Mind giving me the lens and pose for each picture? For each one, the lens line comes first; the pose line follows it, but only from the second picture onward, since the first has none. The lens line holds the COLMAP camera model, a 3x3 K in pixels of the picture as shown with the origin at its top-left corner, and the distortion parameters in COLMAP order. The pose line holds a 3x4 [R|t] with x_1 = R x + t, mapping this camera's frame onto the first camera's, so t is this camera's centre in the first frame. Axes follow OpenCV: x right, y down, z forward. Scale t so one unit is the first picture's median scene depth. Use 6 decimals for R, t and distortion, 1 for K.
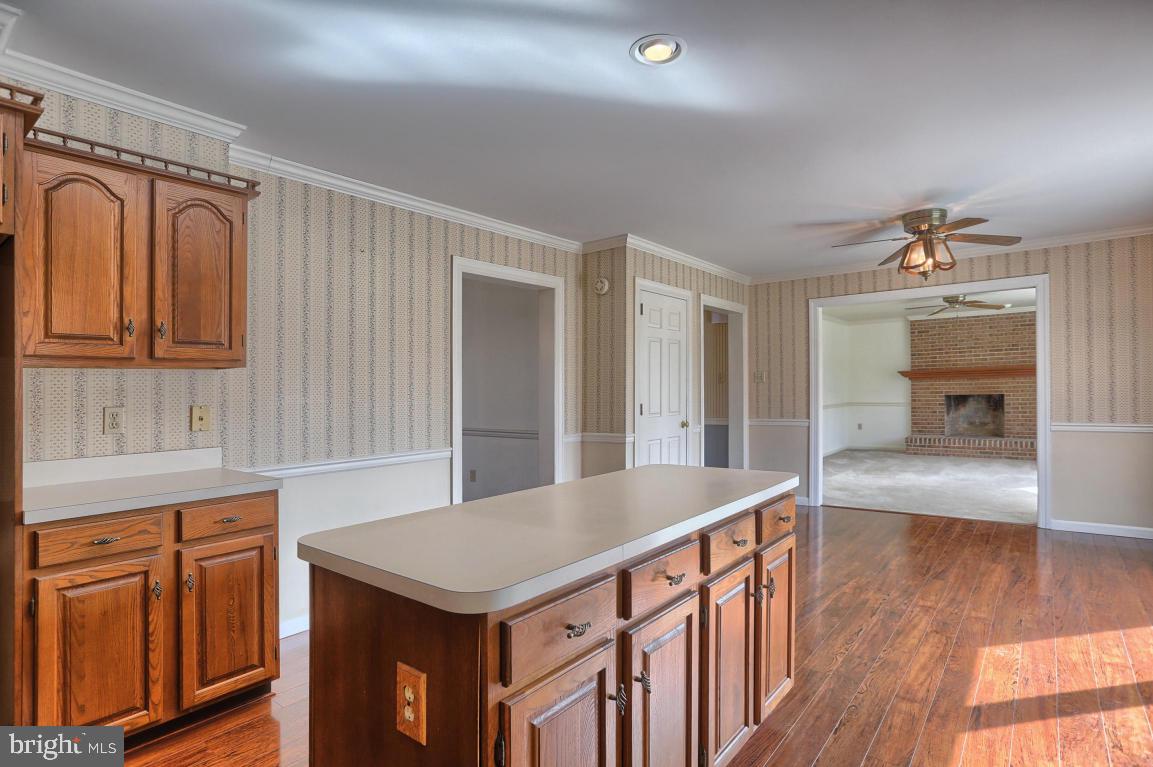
lens RADIAL K [[686.0, 0, 577.6], [0, 686.0, 385.6], [0, 0, 1]] dist [0.086205, 0.000969]
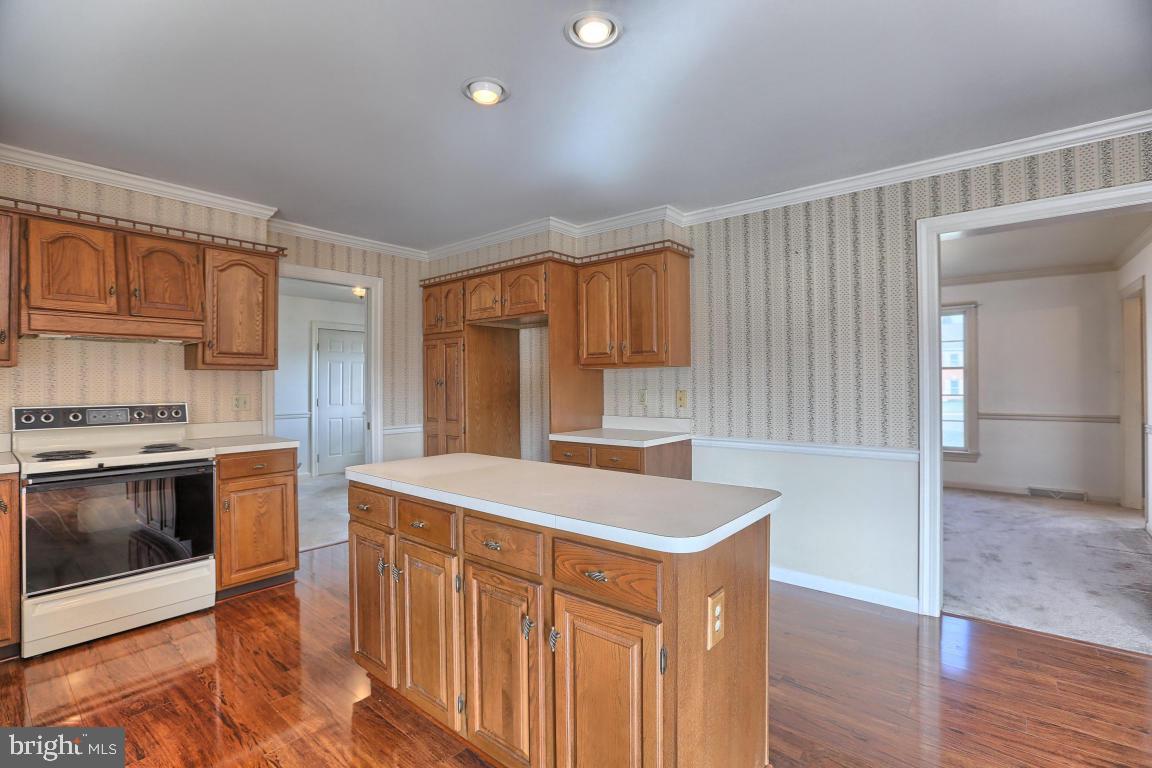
lens RADIAL K [[530.5, 0, 574.4], [0, 530.5, 387.3], [0, 0, 1]] dist [-0.002795, -0.000252]
pose [[-0.065672, 0.024846, -0.997532, 0.588550], [0.010692, 0.999650, 0.024195, -0.008206], [0.997784, -0.009076, -0.065915, 0.765895]]
